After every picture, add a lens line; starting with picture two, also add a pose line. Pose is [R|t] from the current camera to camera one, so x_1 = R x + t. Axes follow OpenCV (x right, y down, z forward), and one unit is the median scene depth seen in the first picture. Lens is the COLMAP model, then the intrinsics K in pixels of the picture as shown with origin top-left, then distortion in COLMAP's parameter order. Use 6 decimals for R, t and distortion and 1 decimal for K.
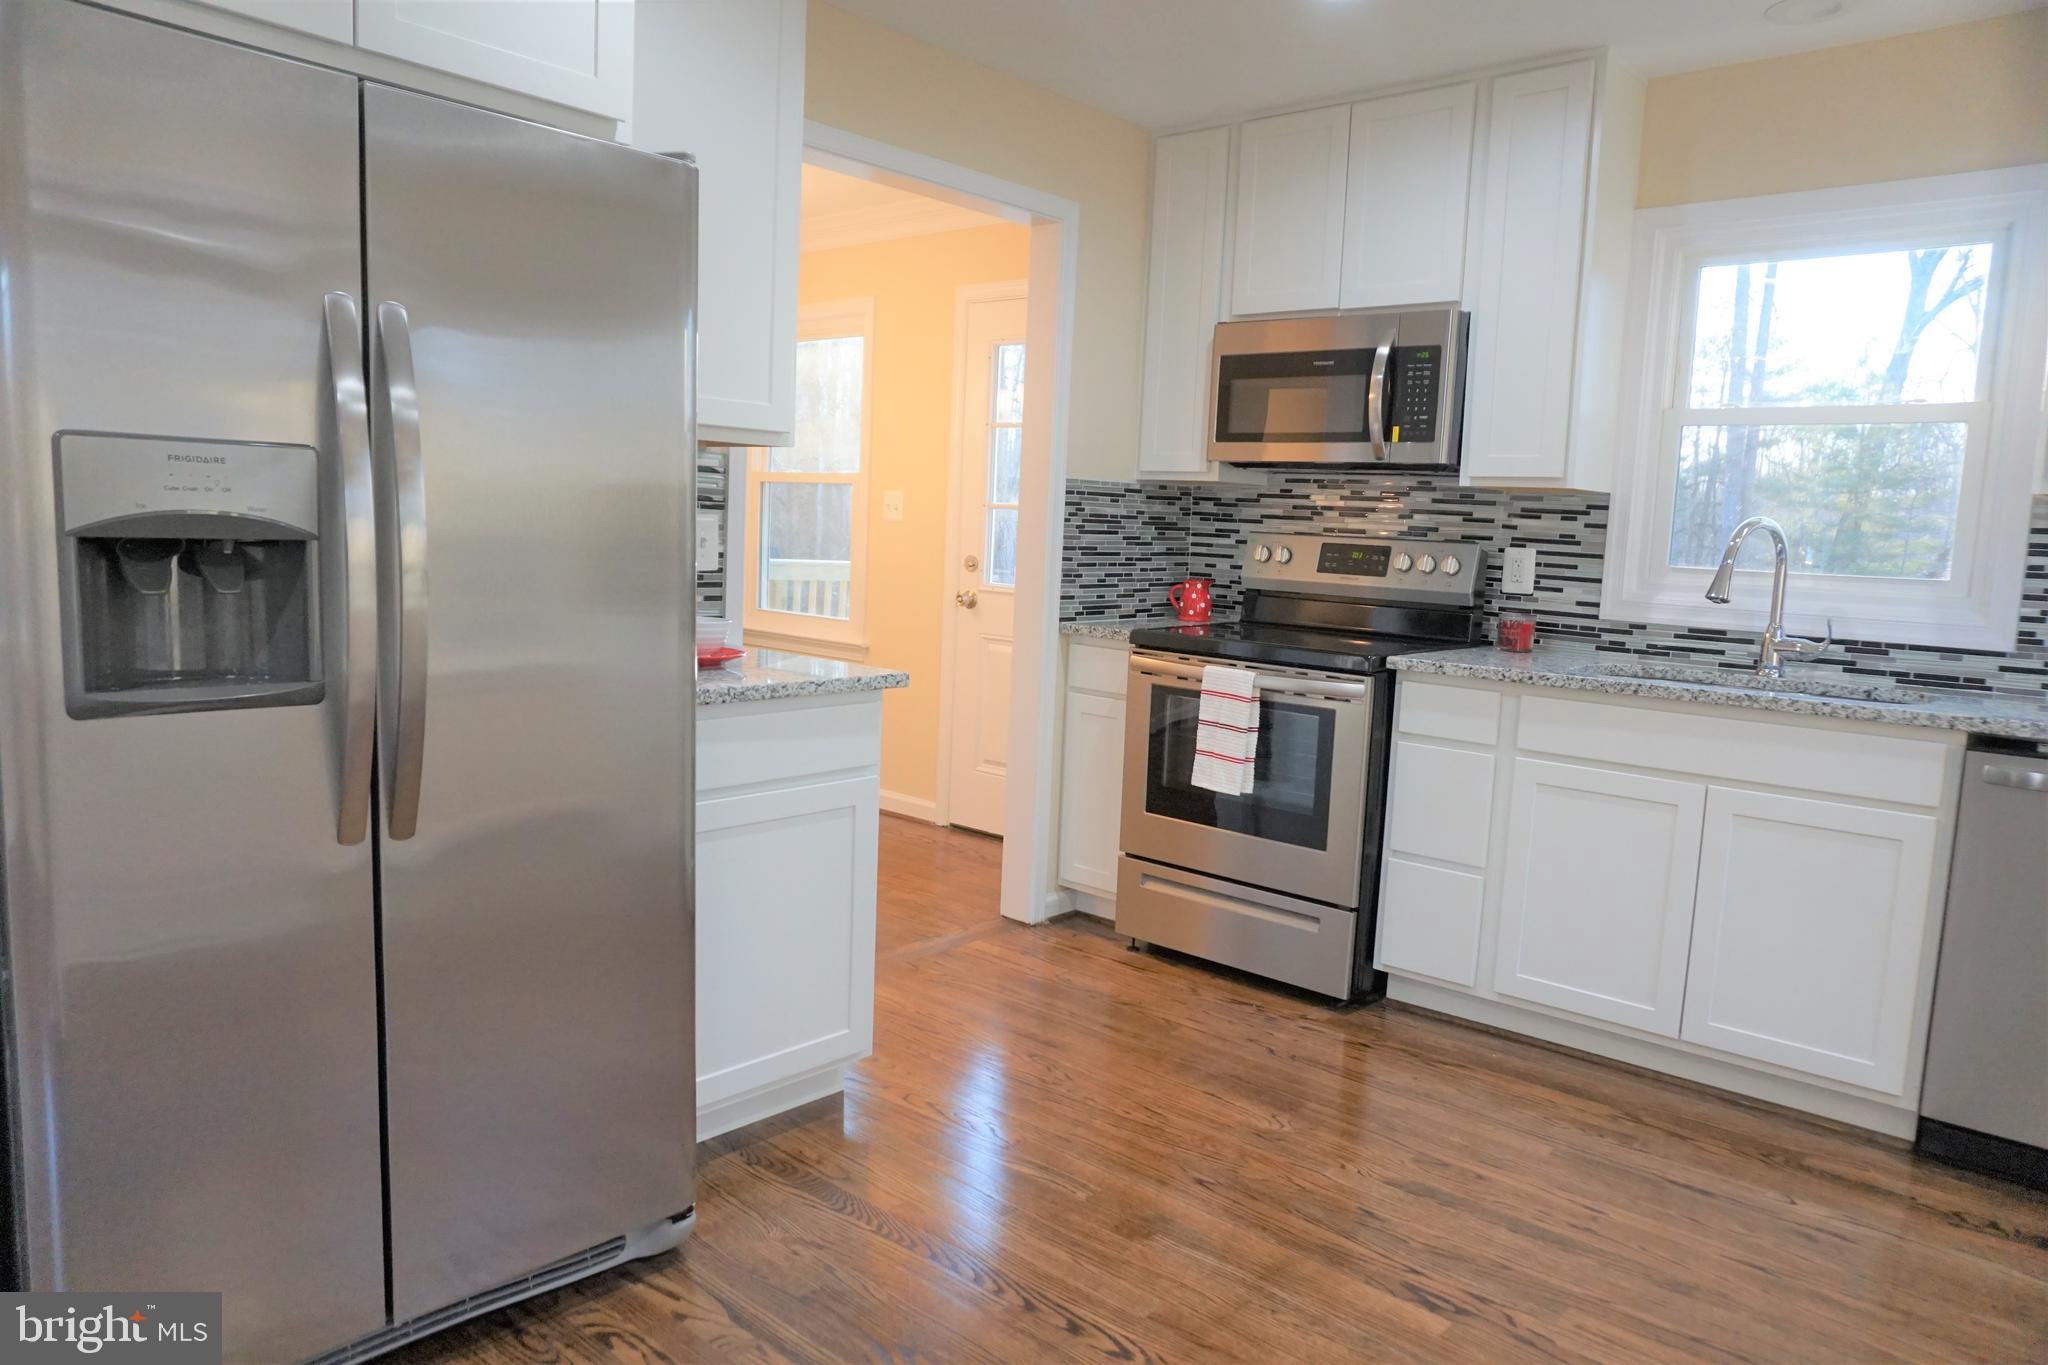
lens RADIAL K [[1390.6, 0, 1037.2], [0, 1390.6, 681.4], [0, 0, 1]] dist [-0.037654, 0.029430]
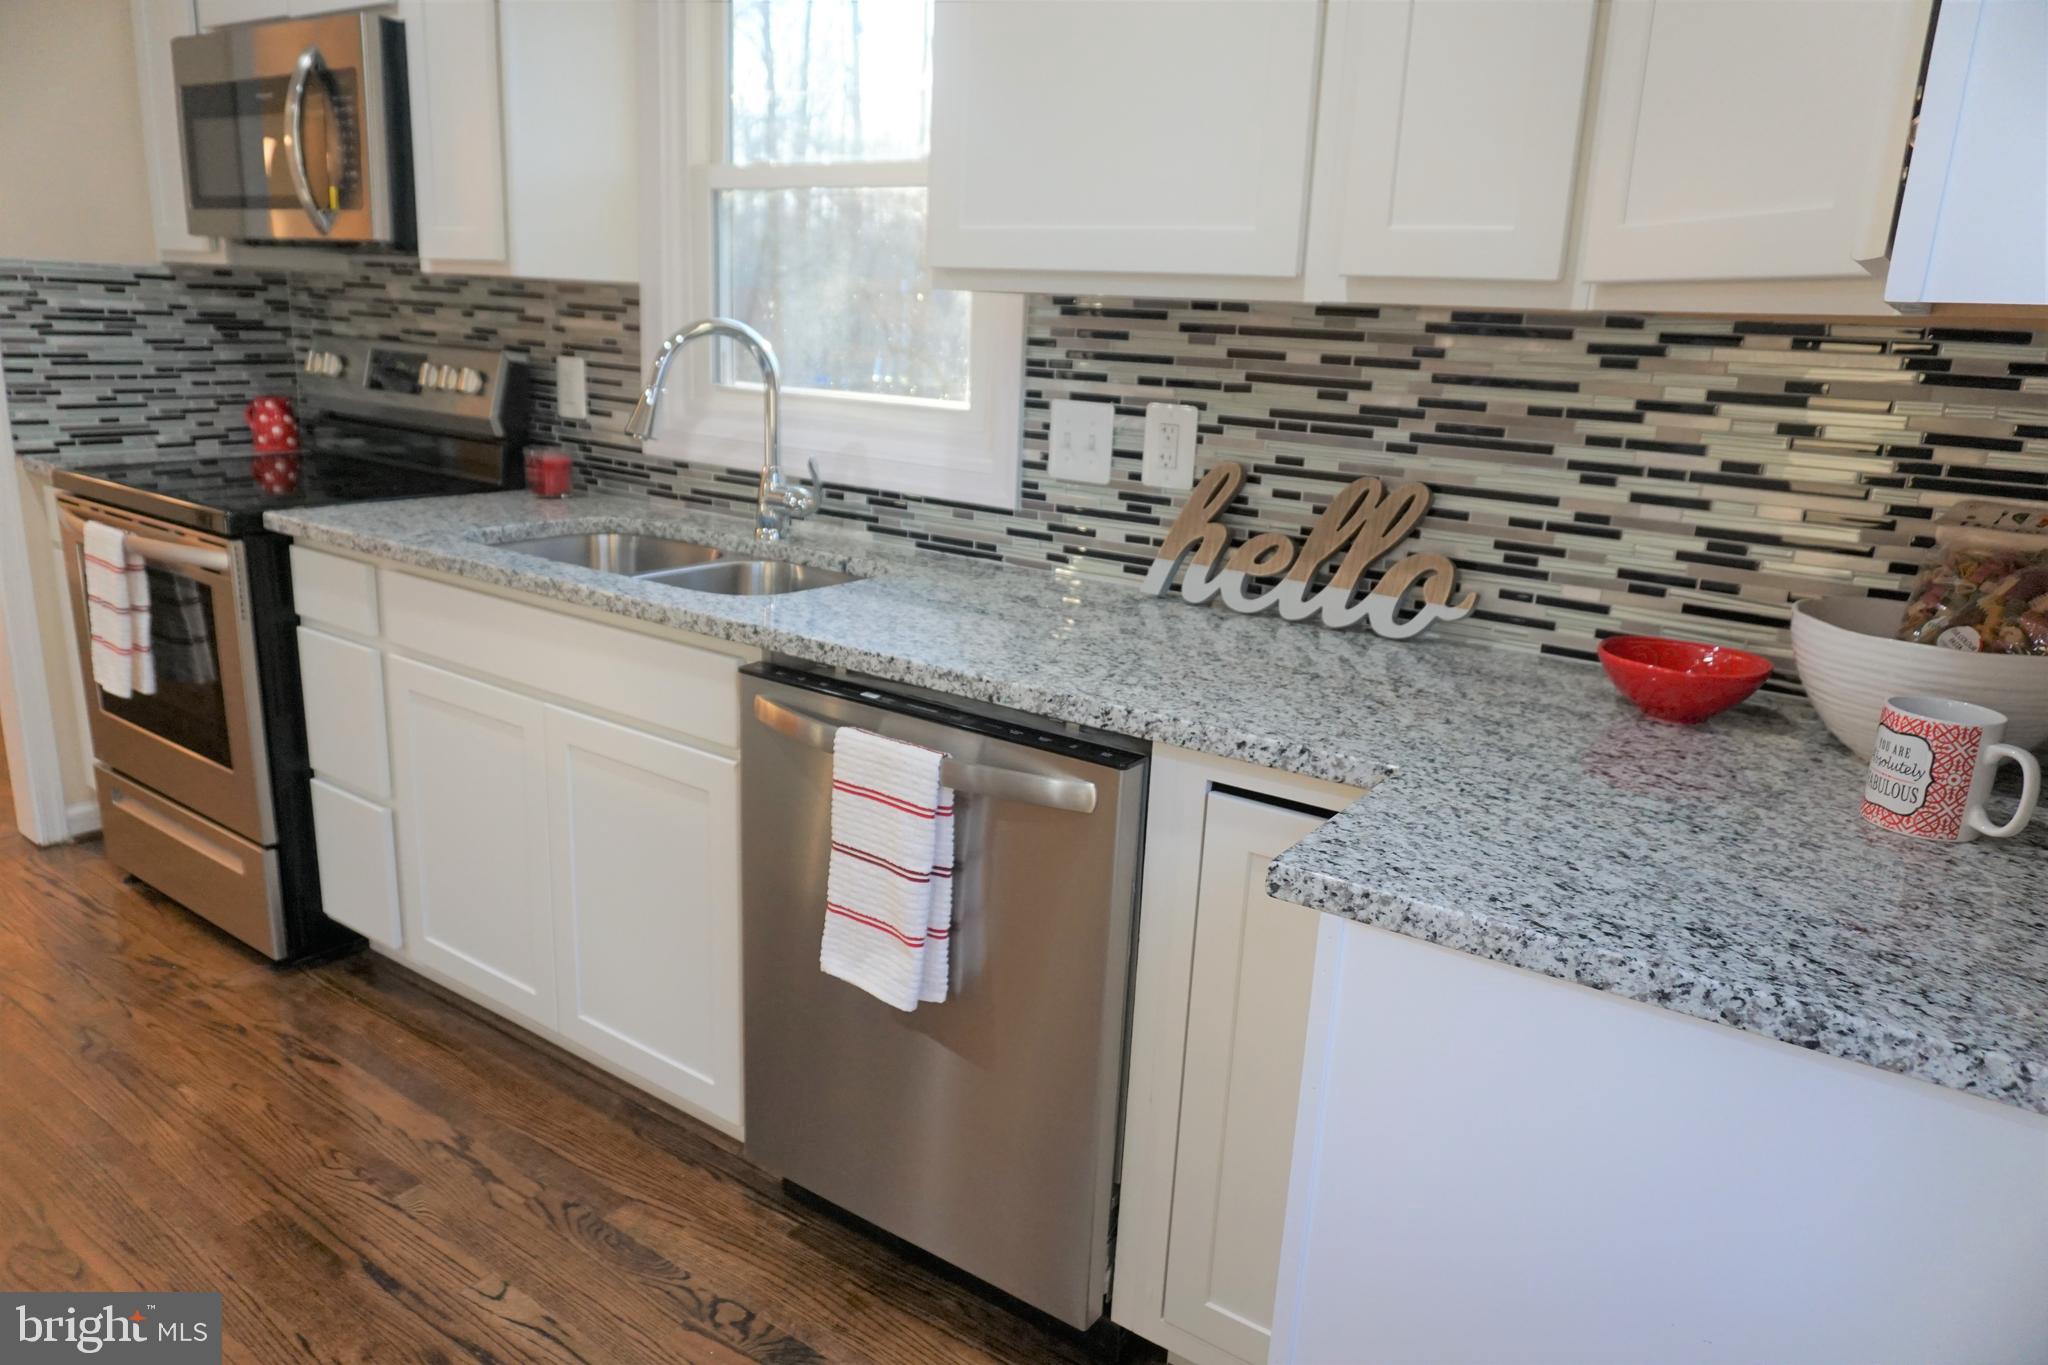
lens RADIAL K [[1390.6, 0, 1019.1], [0, 1390.6, 682.9], [0, 0, 1]] dist [-0.037654, 0.029430]
pose [[0.993625, -0.019298, 0.111074, 0.529588], [0.002791, 0.989149, 0.146890, -0.032715], [-0.112704, -0.145643, 0.982897, 0.215563]]
